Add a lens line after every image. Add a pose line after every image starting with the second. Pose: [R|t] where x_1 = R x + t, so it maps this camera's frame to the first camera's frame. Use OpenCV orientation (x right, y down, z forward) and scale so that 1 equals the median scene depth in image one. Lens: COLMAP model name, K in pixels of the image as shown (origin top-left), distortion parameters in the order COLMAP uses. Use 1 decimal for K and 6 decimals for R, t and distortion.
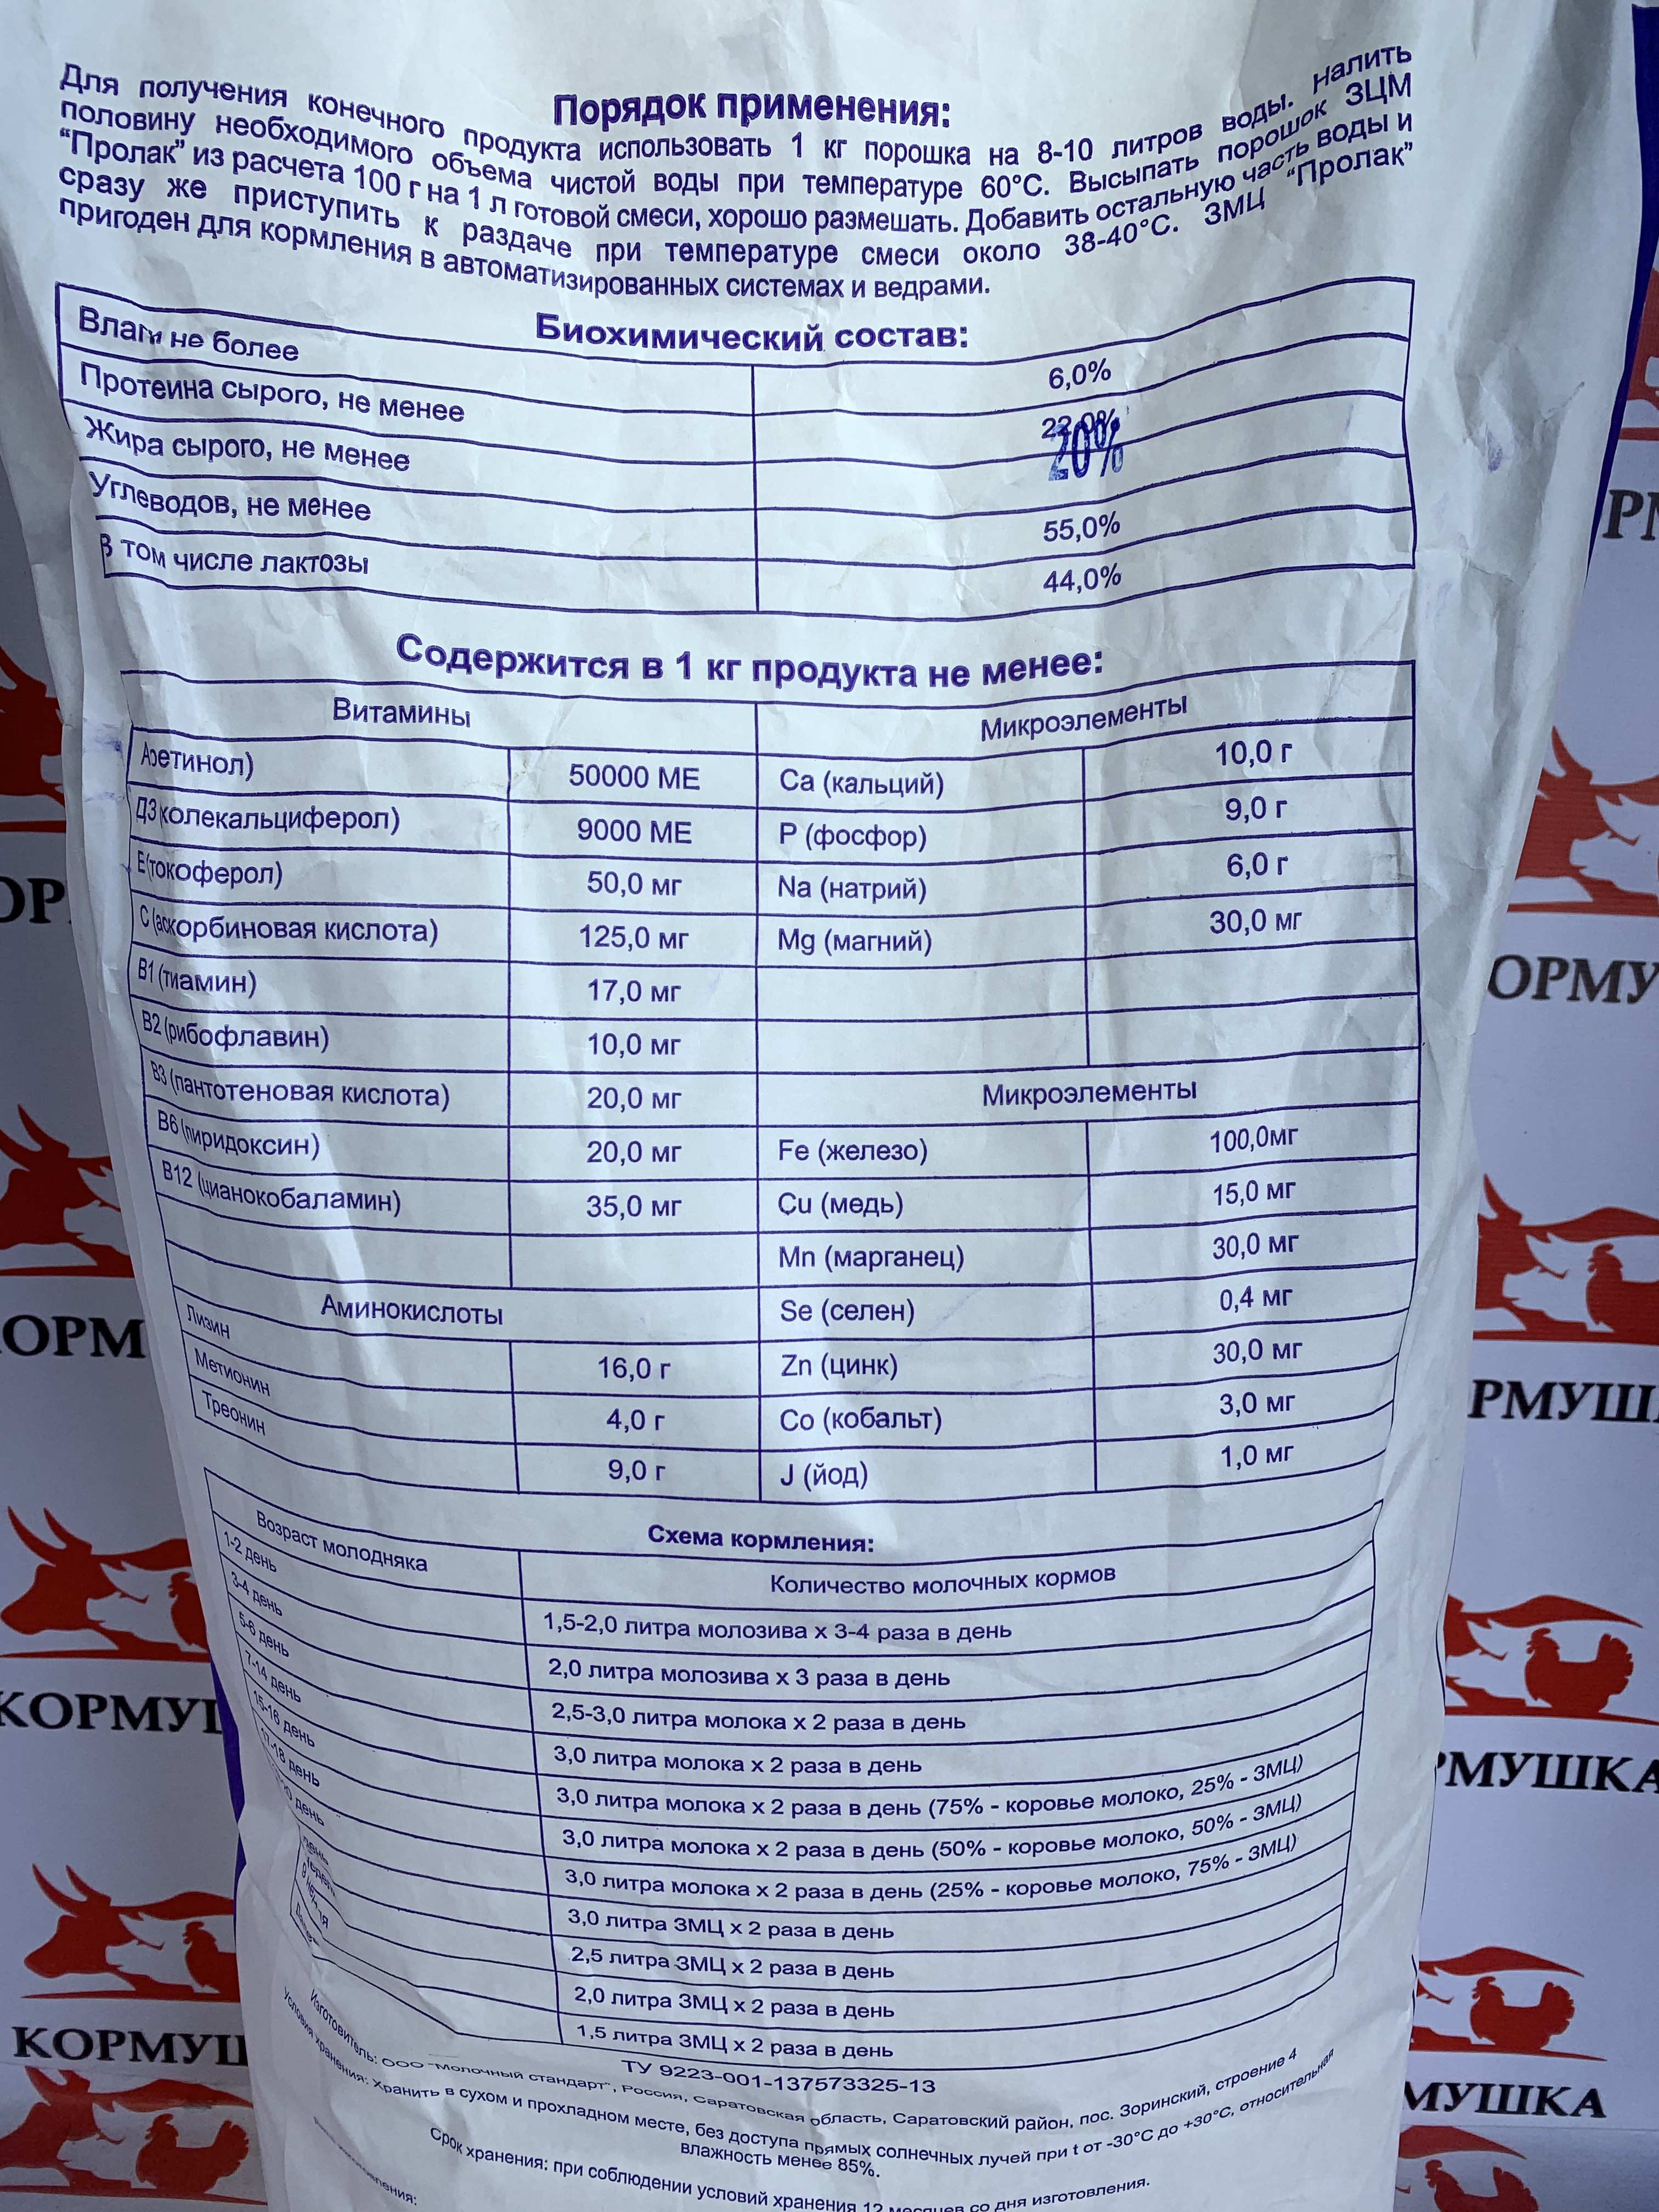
lens RADIAL K [[1715.9, 0, 833.3], [0, 1715.9, 1081.8], [0, 0, 1]] dist [-0.000695, 0.000891]
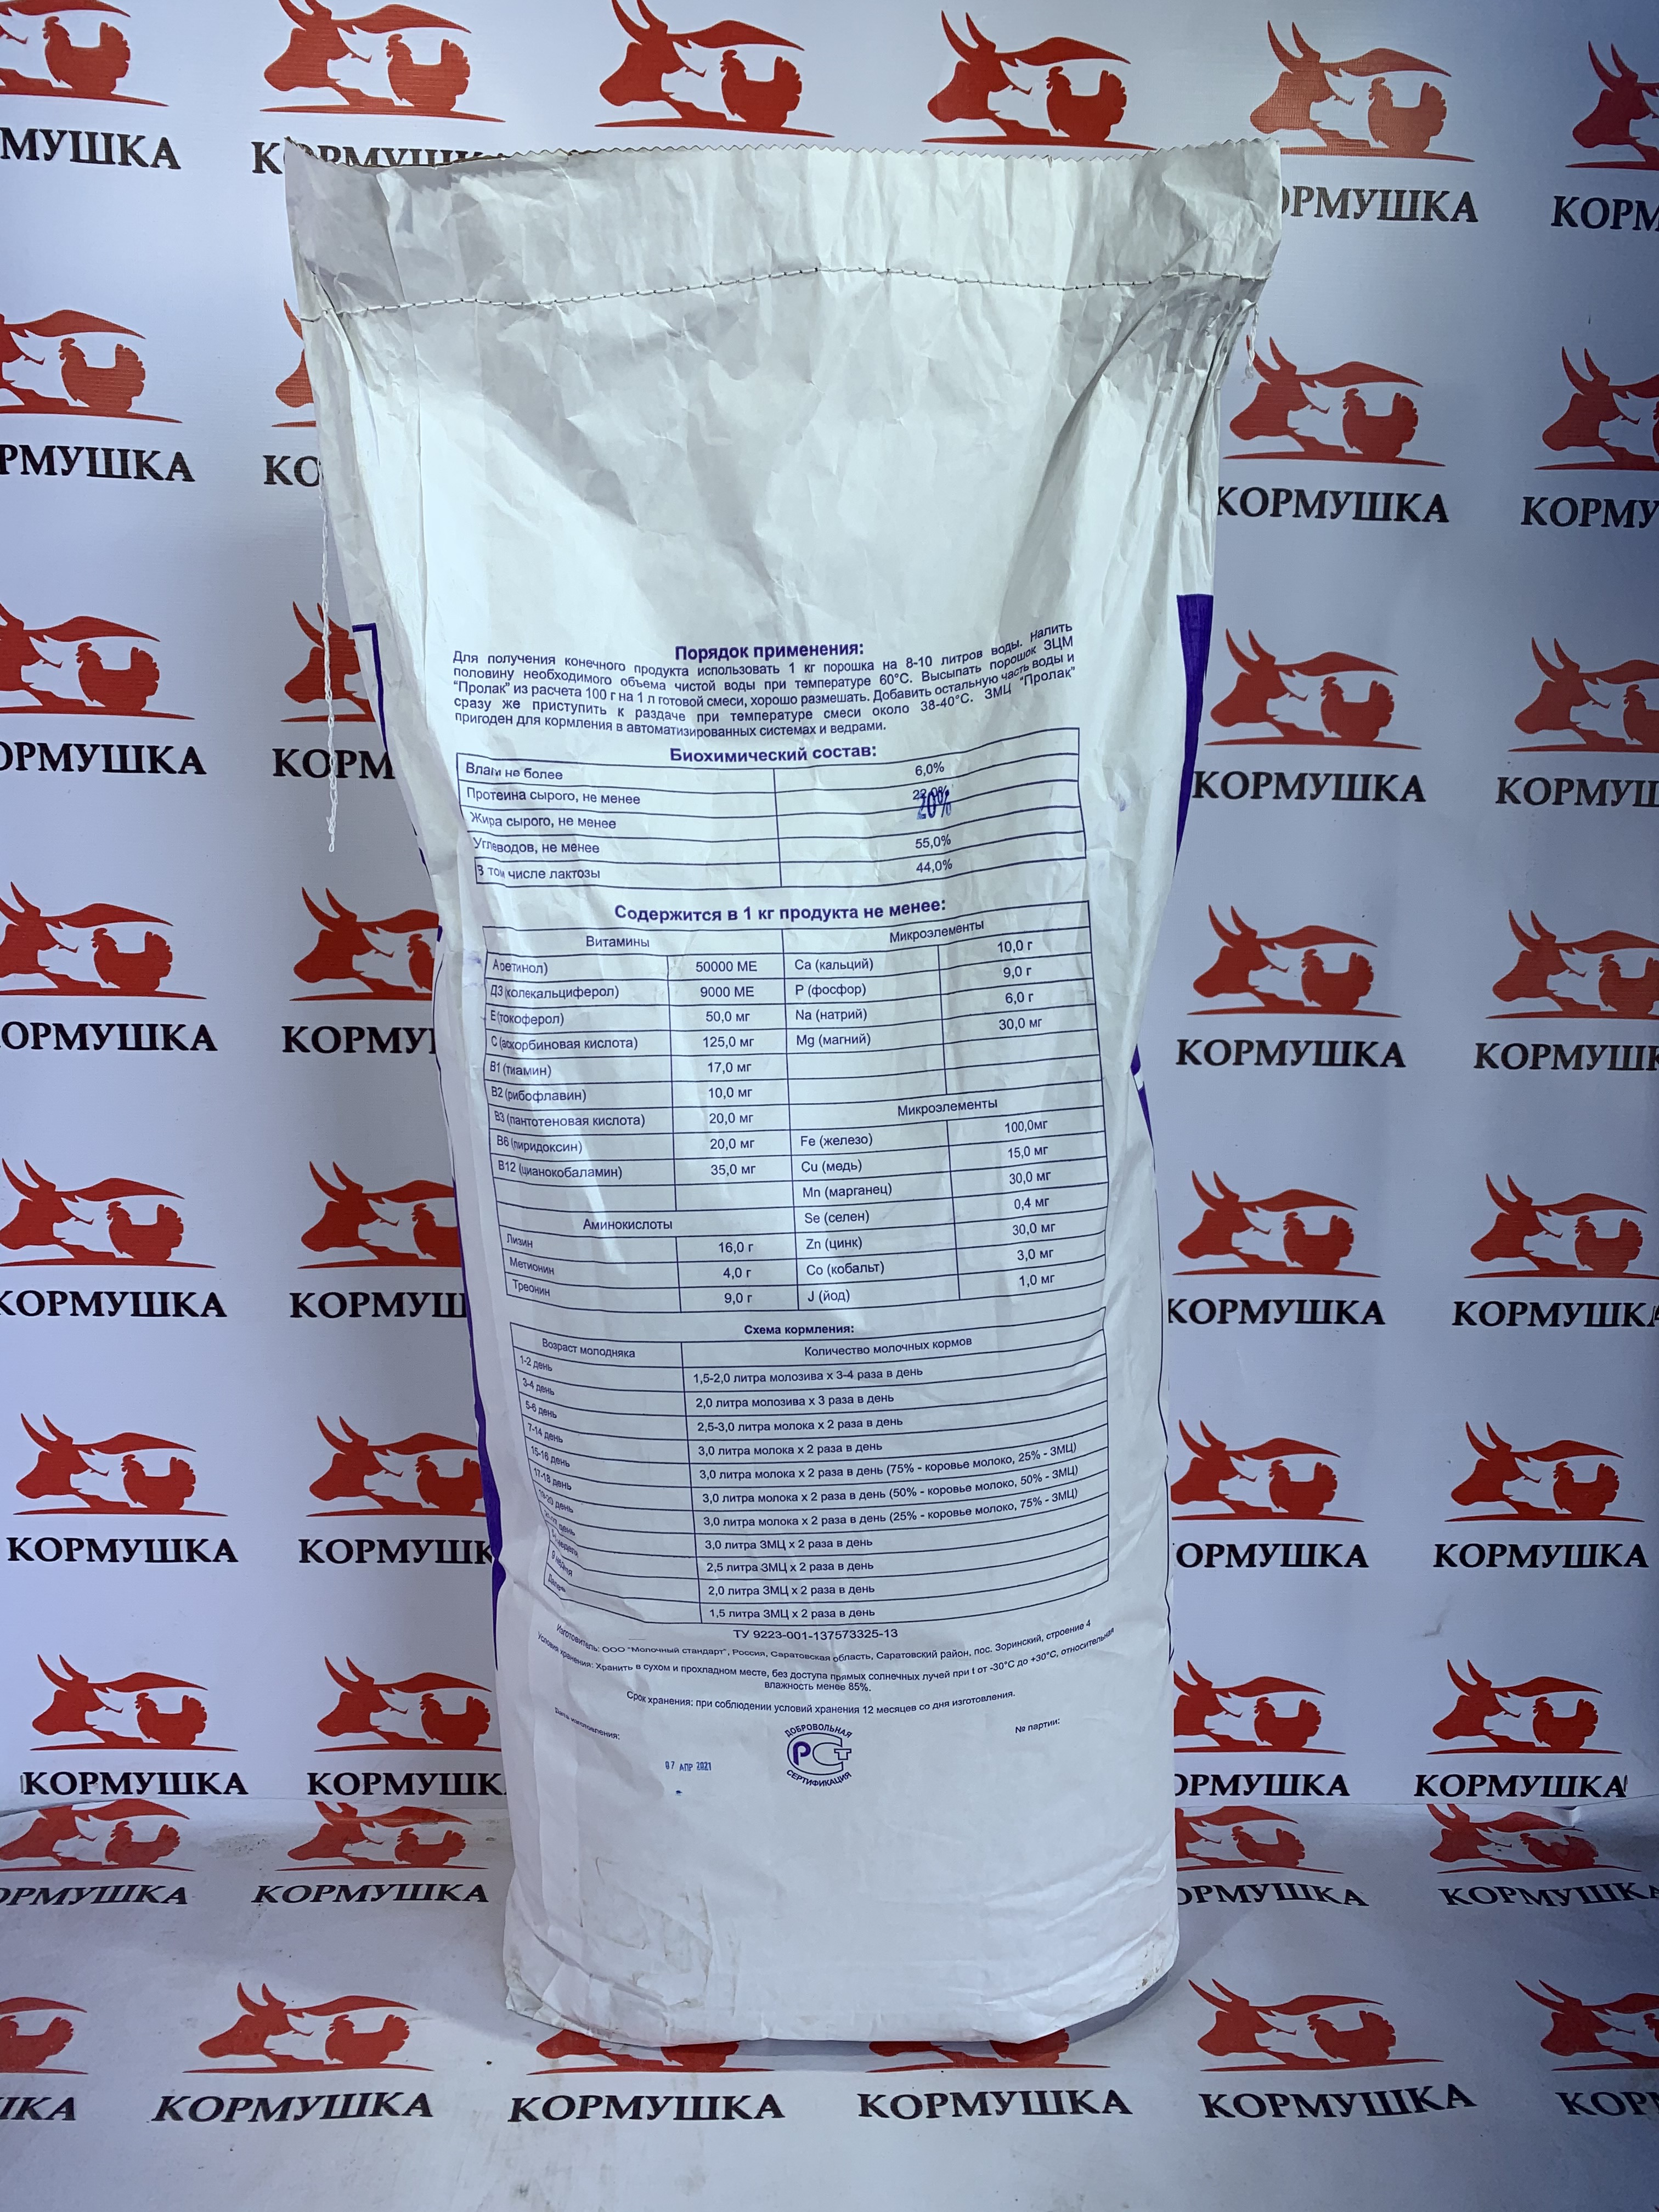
lens RADIAL K [[1710.8, 0, 826.1], [0, 1710.8, 1084.9], [0, 0, 1]] dist [0.002920, -0.008129]
pose [[0.999179, -0.037379, 0.015622, -0.031019], [0.038380, 0.996834, -0.069633, 0.116693], [-0.012969, 0.070175, 0.997450, -1.073574]]
